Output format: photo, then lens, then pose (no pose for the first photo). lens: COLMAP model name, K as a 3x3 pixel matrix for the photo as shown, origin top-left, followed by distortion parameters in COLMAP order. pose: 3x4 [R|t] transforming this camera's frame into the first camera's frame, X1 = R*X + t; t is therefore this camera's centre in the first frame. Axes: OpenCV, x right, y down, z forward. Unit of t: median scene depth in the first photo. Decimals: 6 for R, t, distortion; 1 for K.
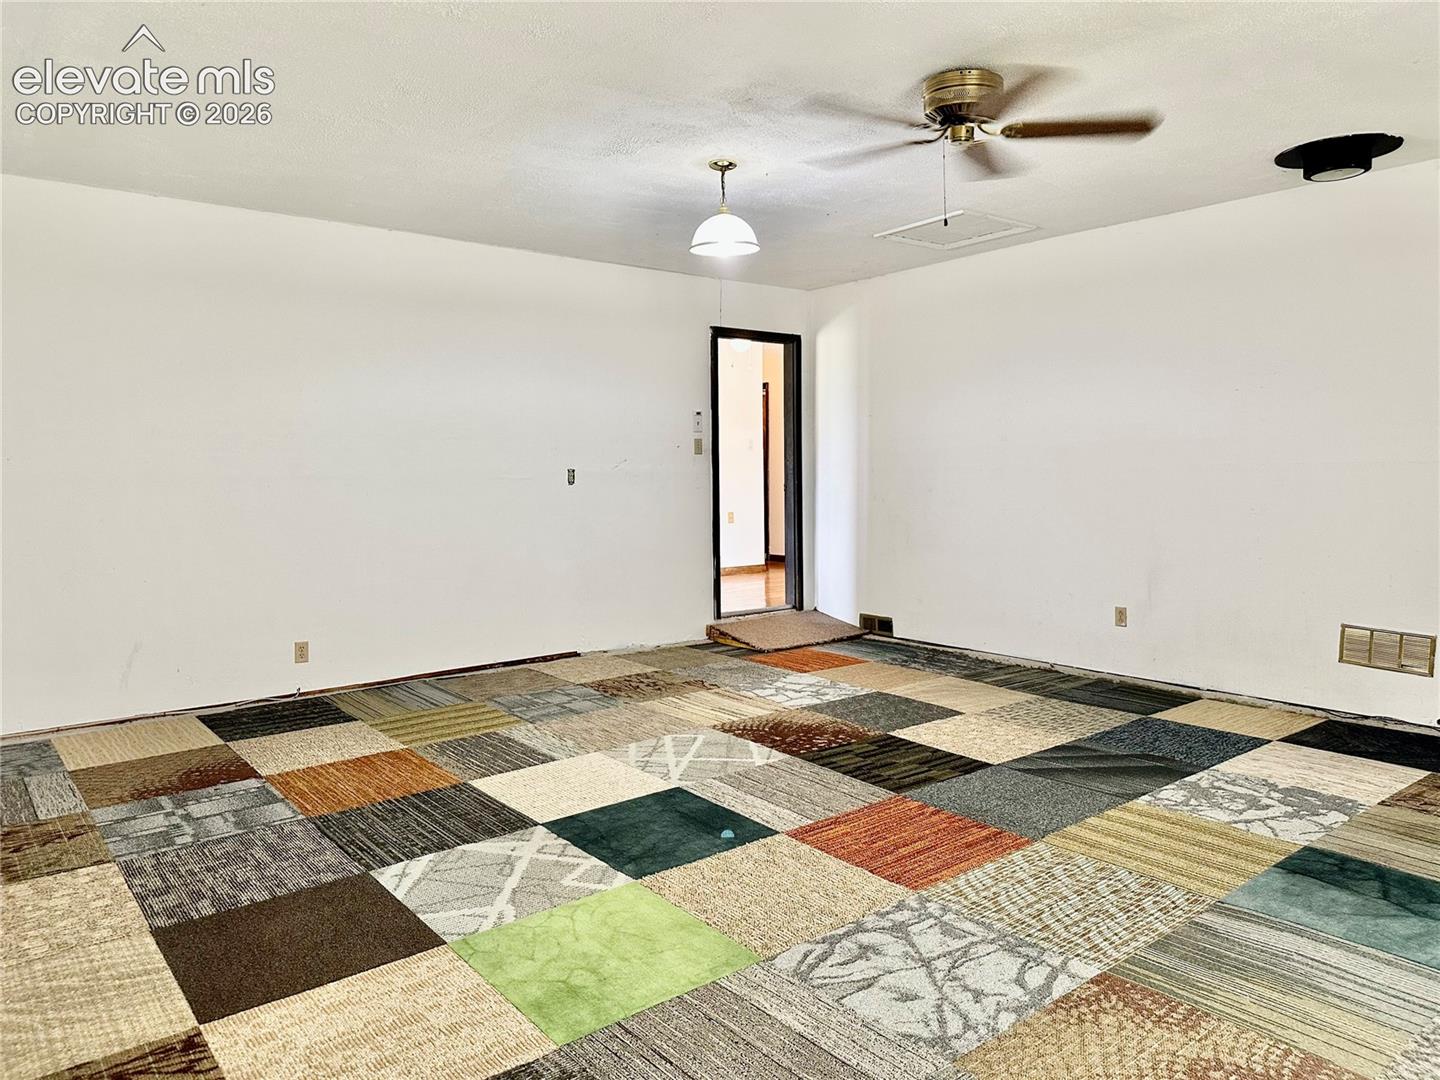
lens RADIAL K [[1011.8, 0, 720.0], [0, 1011.8, 540.0], [0, 0, 1]] dist [0.100394, -0.147025]
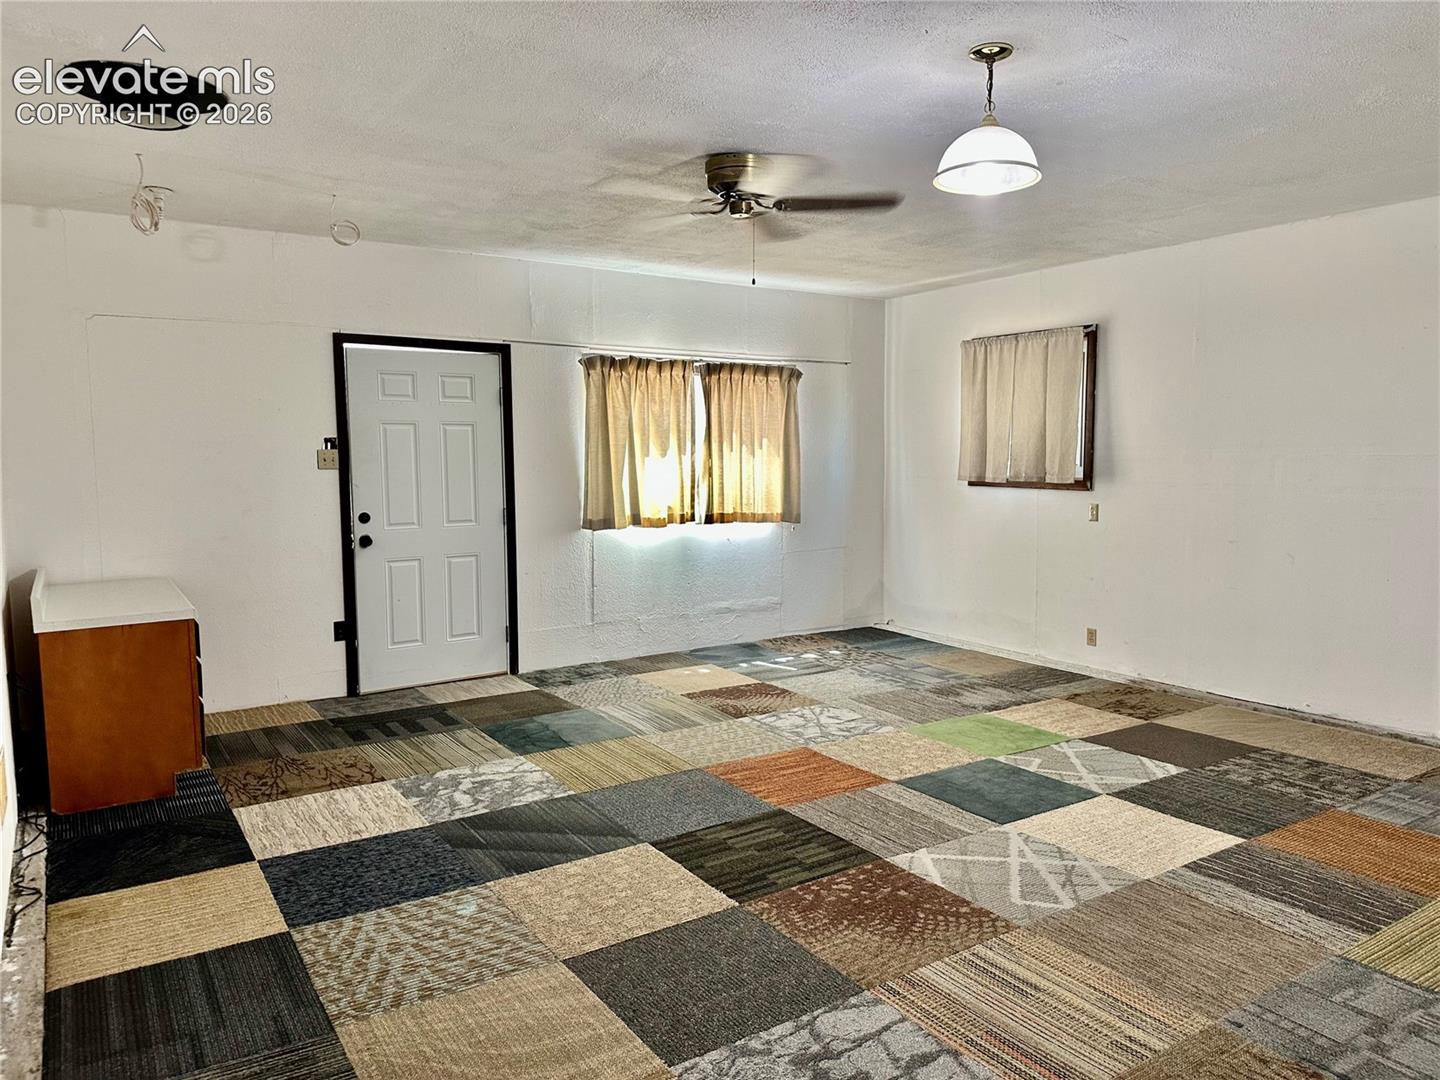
lens RADIAL K [[1011.8, 0, 720.0], [0, 1011.8, 540.0], [0, 0, 1]] dist [0.100394, -0.147025]
pose [[-0.995313, 0.003760, 0.096628, 0.137704], [0.019768, 0.986054, 0.165249, -0.198707], [-0.094660, 0.166385, -0.981507, 2.029072]]
